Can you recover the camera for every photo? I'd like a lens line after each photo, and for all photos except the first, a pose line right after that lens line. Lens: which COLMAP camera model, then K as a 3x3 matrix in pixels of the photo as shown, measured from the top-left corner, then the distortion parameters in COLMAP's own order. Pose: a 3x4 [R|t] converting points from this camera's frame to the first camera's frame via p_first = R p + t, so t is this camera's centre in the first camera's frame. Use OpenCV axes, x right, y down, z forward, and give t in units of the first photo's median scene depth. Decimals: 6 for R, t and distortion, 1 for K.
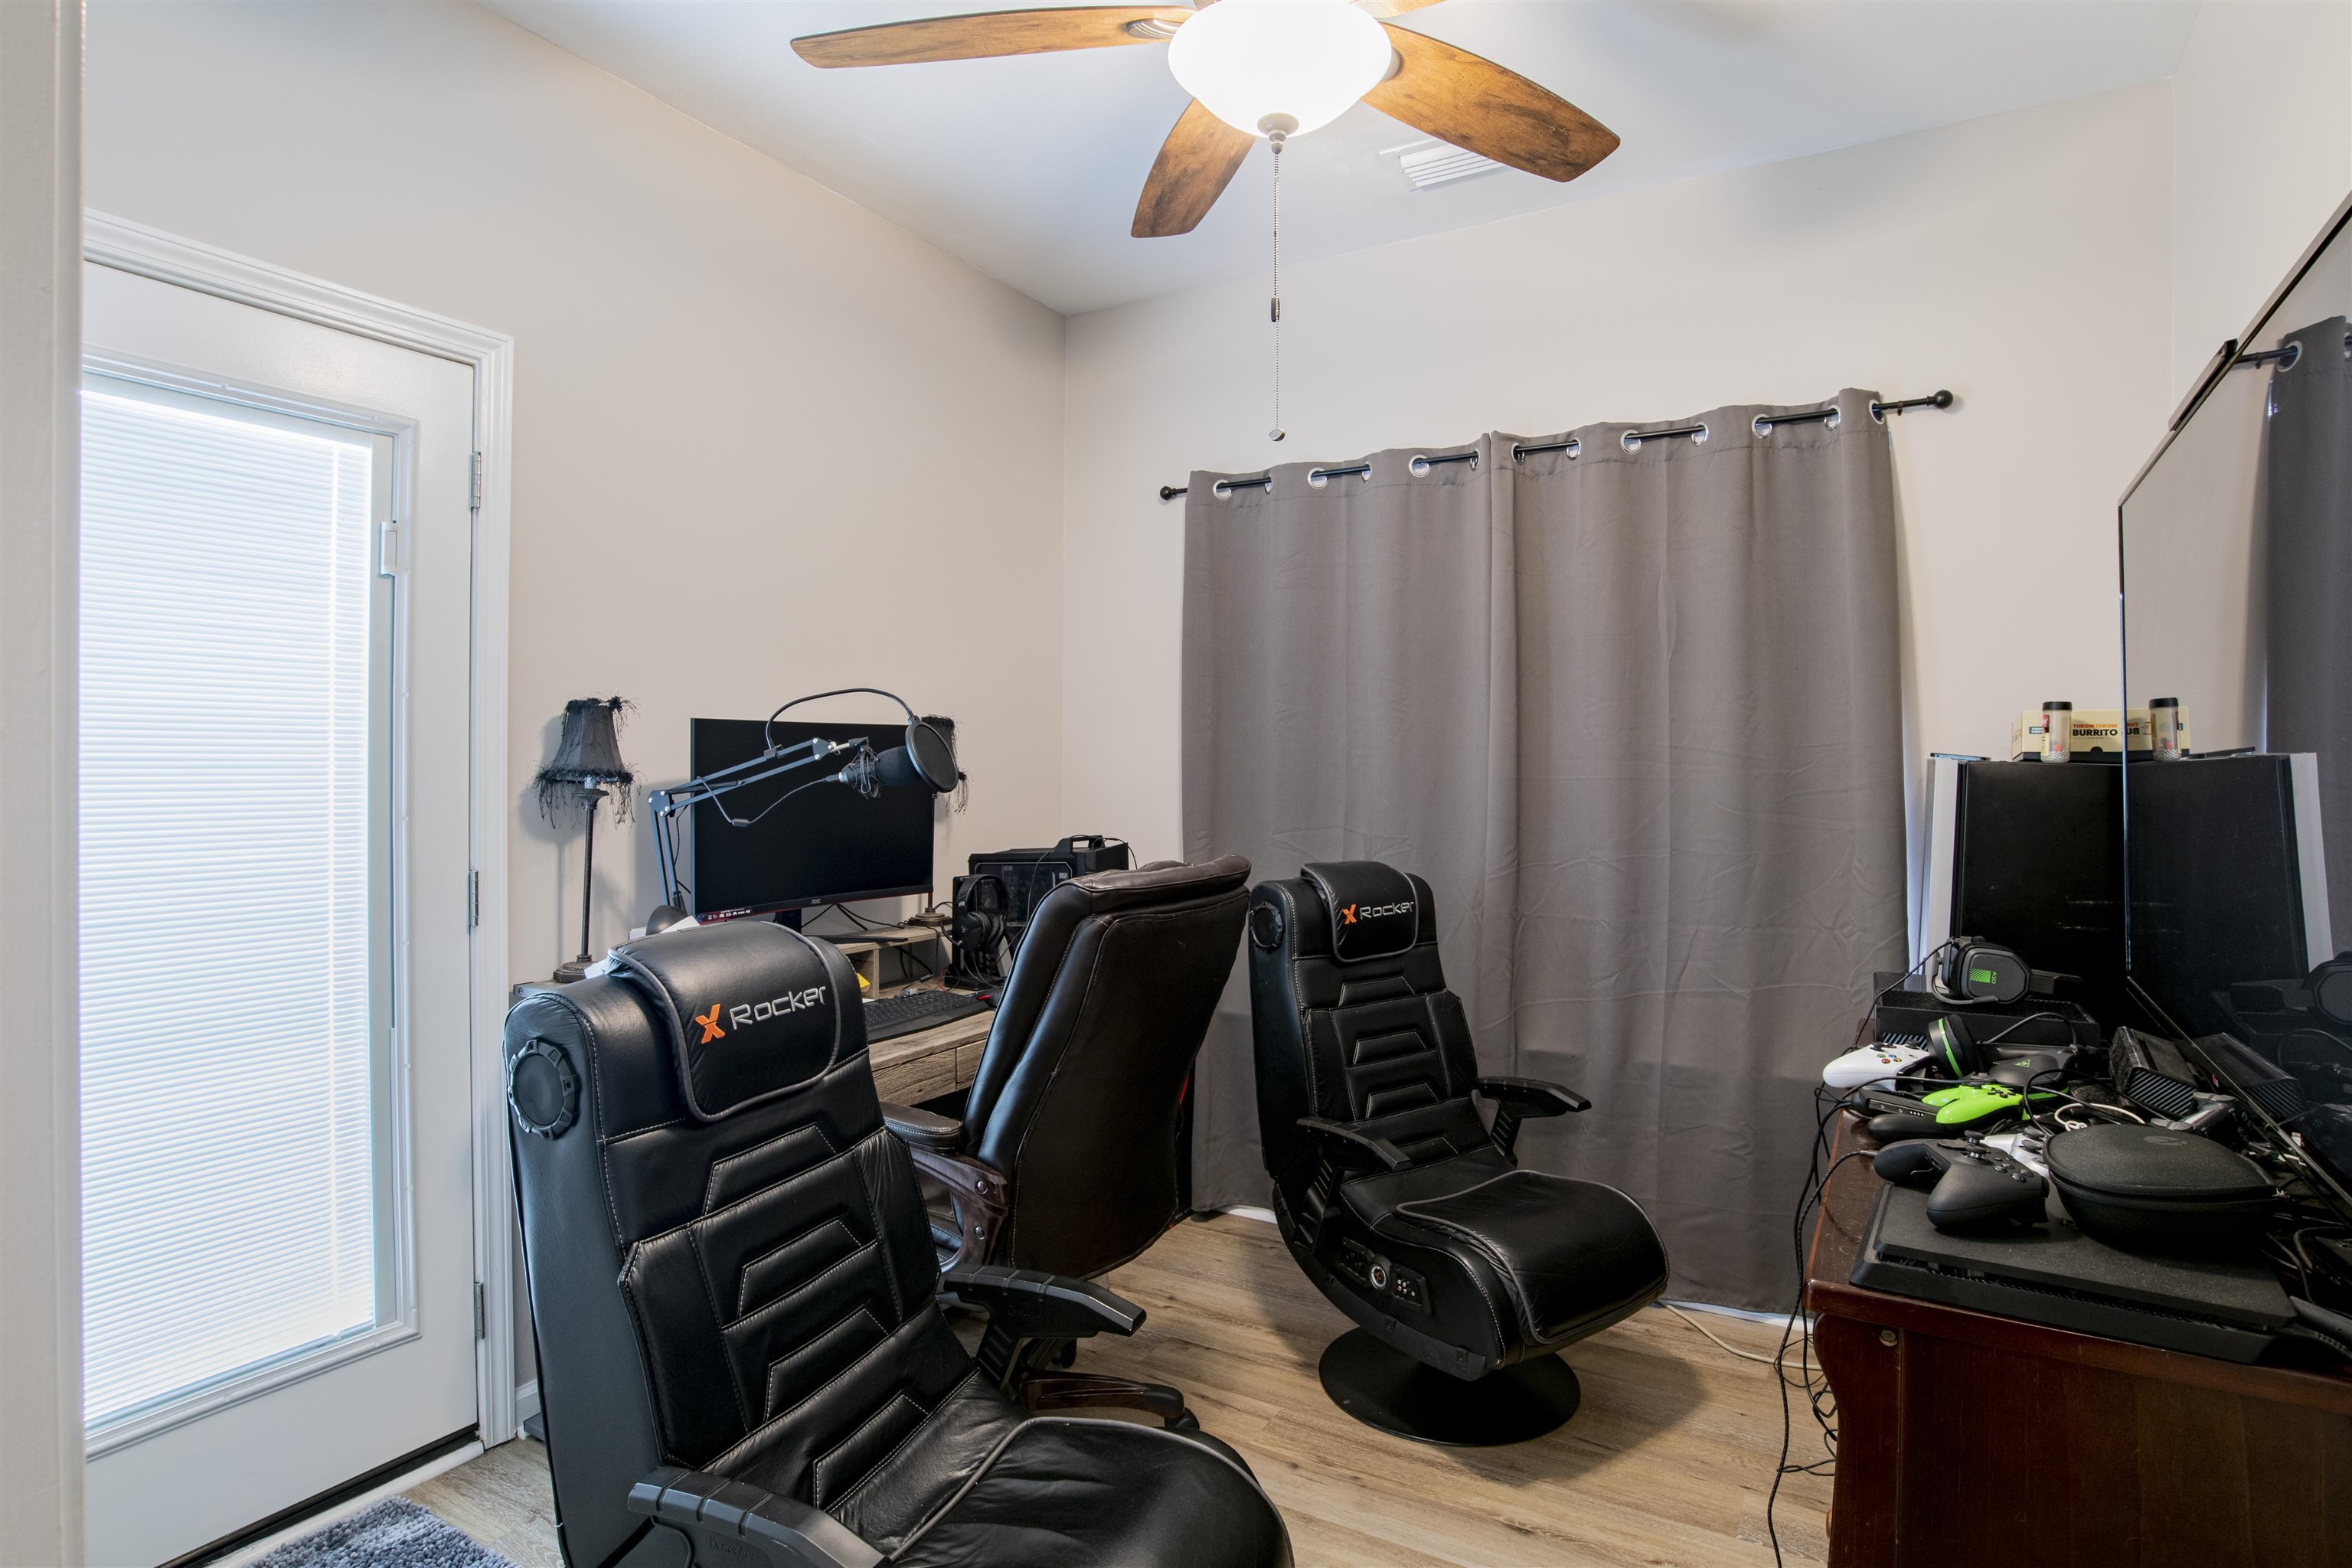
lens RADIAL K [[1203.5, 0, 1175.9], [0, 1203.5, 773.3], [0, 0, 1]] dist [-0.062225, 0.021638]
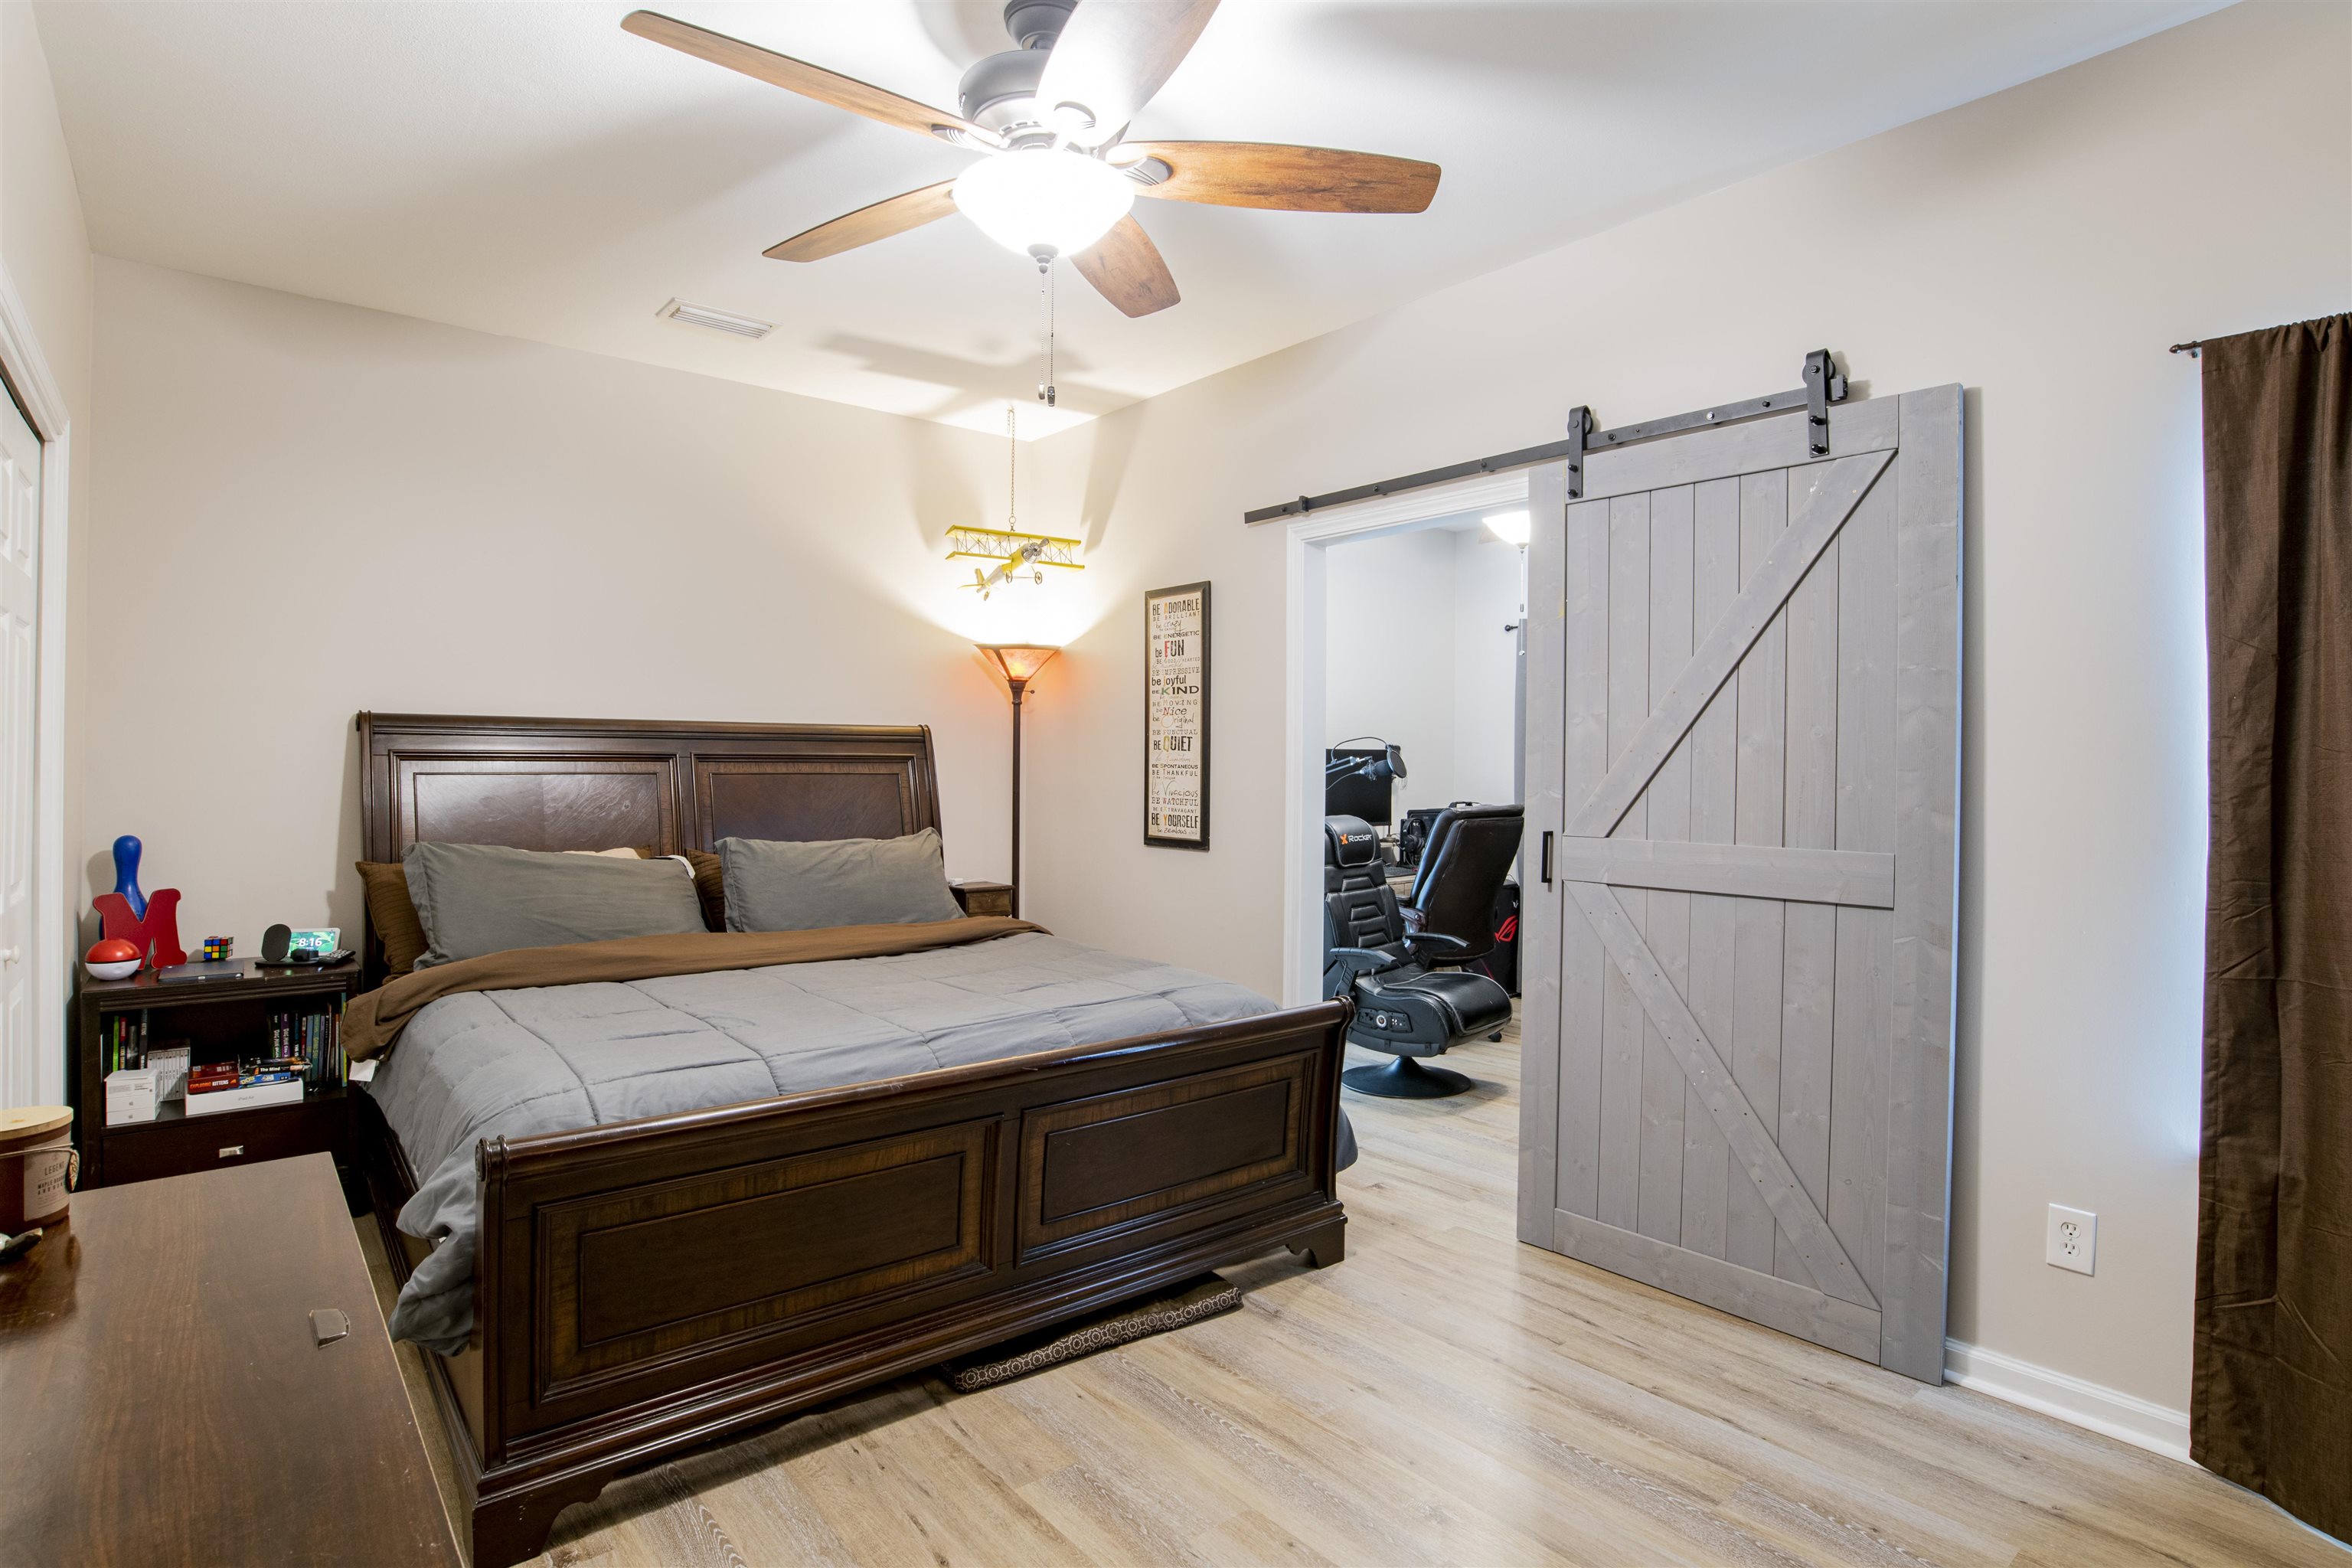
lens RADIAL K [[1203.5, 0, 1179.7], [0, 1203.5, 775.5], [0, 0, 1]] dist [-0.062225, 0.021638]
pose [[0.943048, 0.005578, -0.332610, 0.207146], [-0.003821, 0.999975, 0.005937, -0.002116], [0.332635, -0.004328, 0.943046, -1.543187]]
